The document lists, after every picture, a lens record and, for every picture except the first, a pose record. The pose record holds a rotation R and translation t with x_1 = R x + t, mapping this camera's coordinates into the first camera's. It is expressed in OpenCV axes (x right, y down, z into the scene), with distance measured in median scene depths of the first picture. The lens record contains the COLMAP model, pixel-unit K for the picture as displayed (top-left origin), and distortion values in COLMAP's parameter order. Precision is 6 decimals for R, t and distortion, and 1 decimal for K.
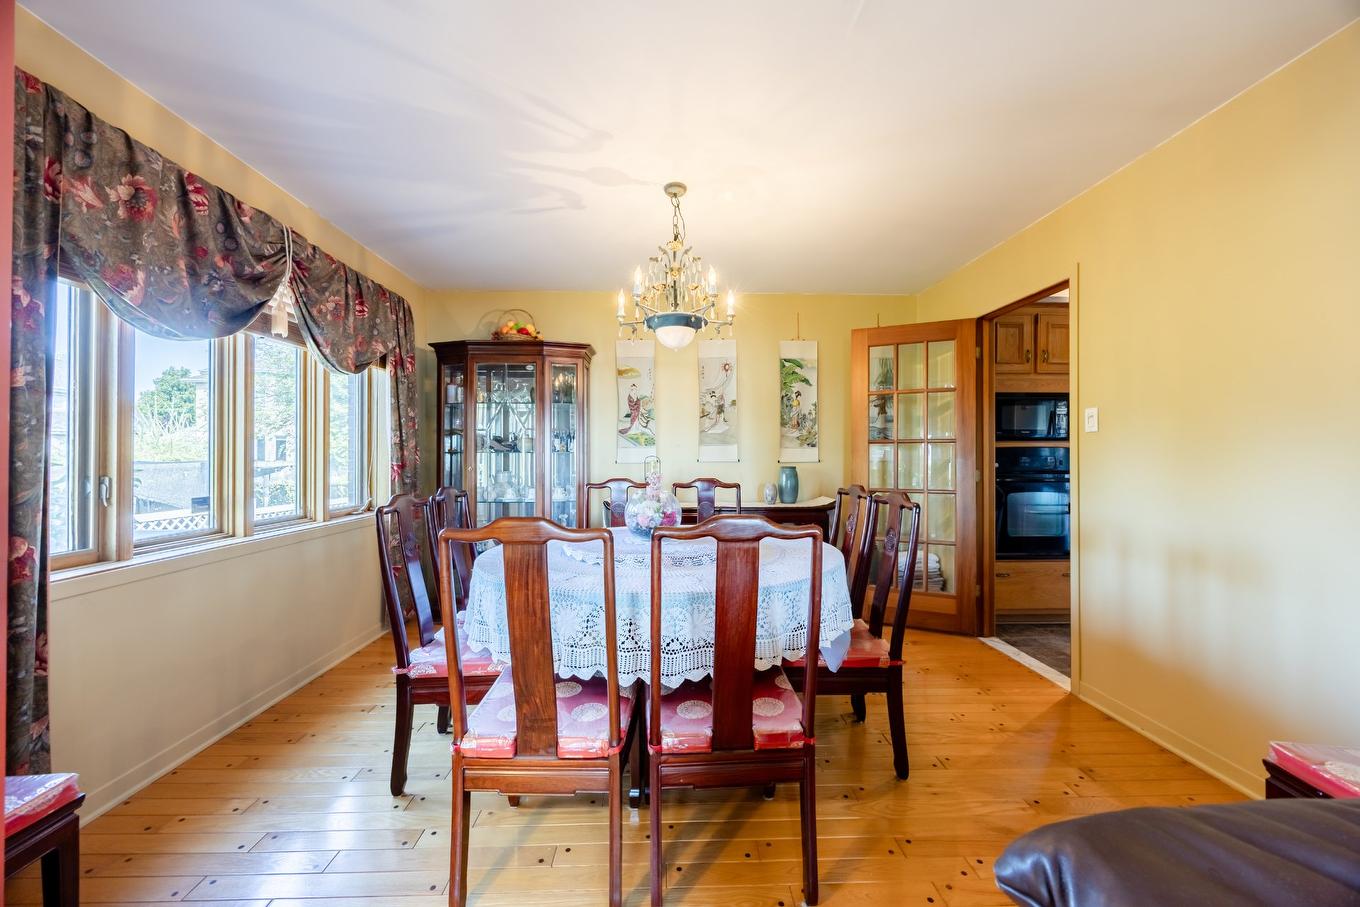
lens RADIAL K [[516.8, 0, 680.0], [0, 516.8, 453.5], [0, 0, 1]] dist [-0.001028, -0.000113]
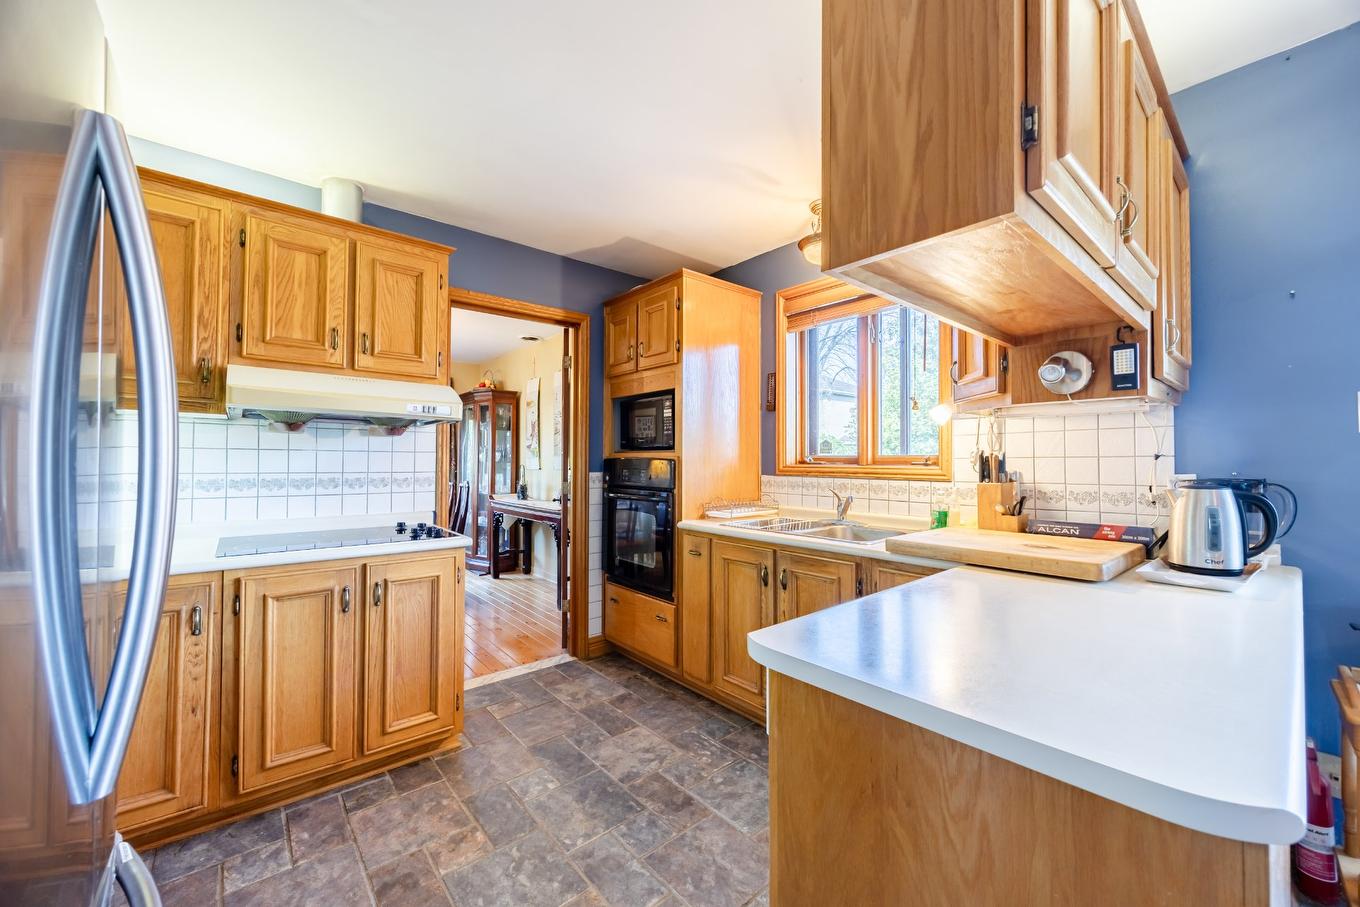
lens RADIAL K [[516.8, 0, 680.0], [0, 516.8, 453.5], [0, 0, 1]] dist [-0.001028, -0.000113]
pose [[0.618620, -0.009053, -0.785638, 1.655572], [0.002325, 0.999950, -0.009692, -0.014765], [0.785687, 0.004170, 0.618610, 0.623963]]
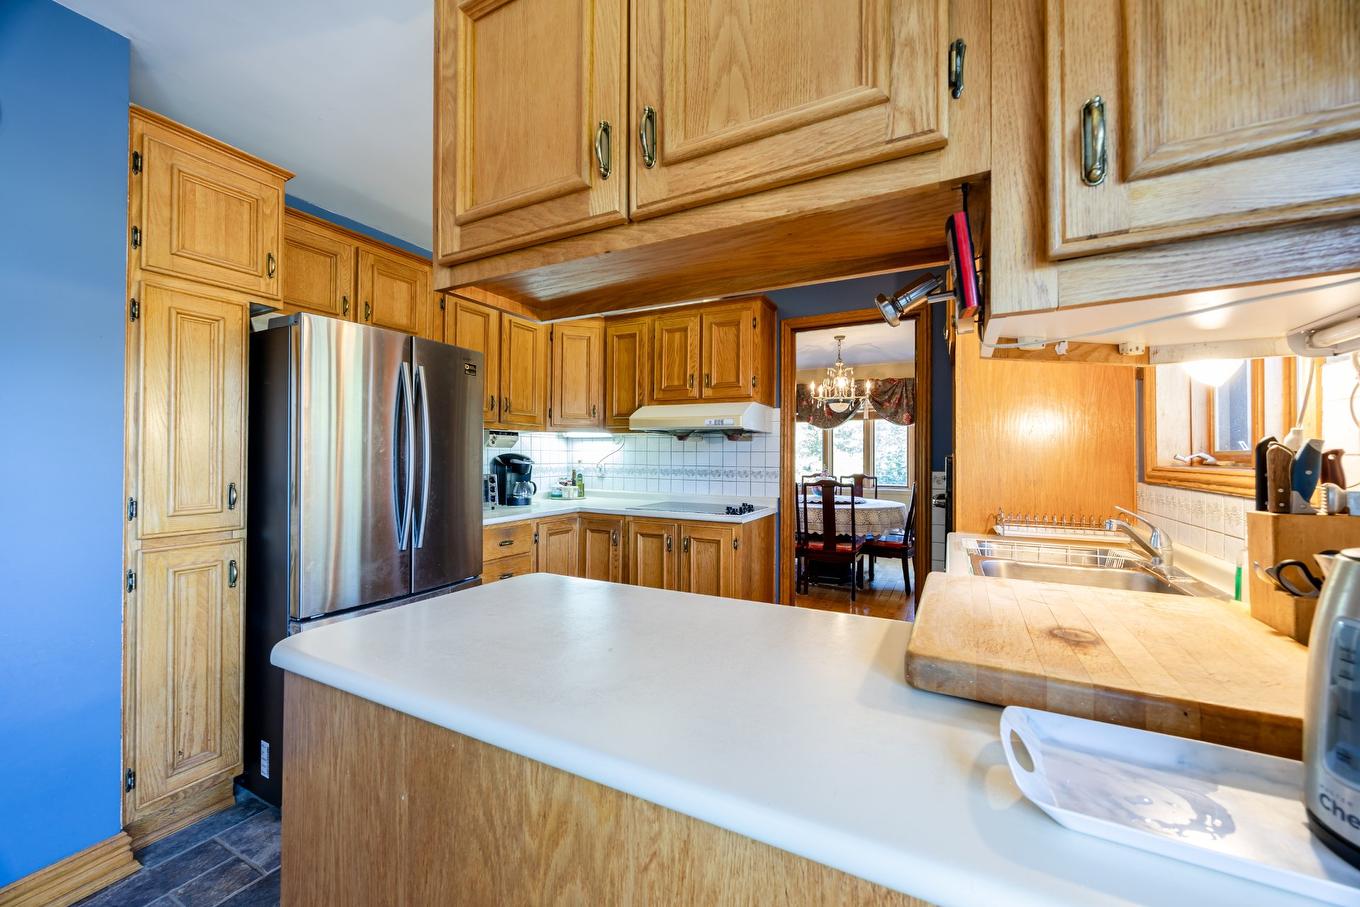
lens RADIAL K [[539.4, 0, 680.0], [0, 539.4, 453.5], [0, 0, 1]] dist [-0.000314, -0.000031]
pose [[-0.476152, -0.005881, -0.879343, 1.842587], [0.003295, 0.999959, -0.008472, -0.013861], [0.879357, -0.006931, -0.476113, 1.212161]]
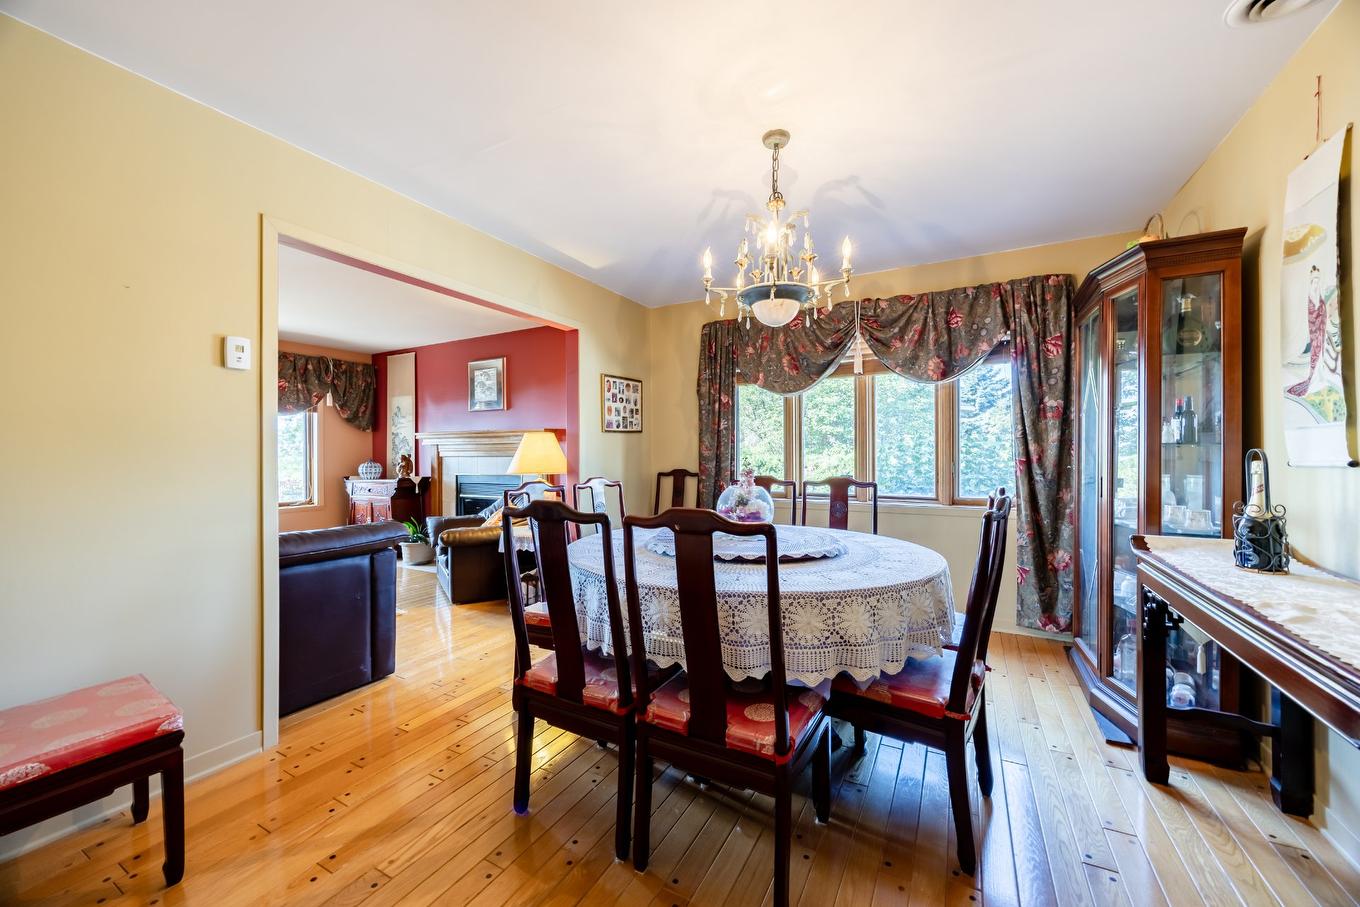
lens RADIAL K [[516.8, 0, 680.0], [0, 516.8, 453.5], [0, 0, 1]] dist [-0.001028, -0.000113]
pose [[-0.502839, 0.001702, -0.864379, 0.663222], [0.005834, 0.999982, -0.001425, 0.007093], [0.864361, -0.005759, -0.502840, 1.056716]]
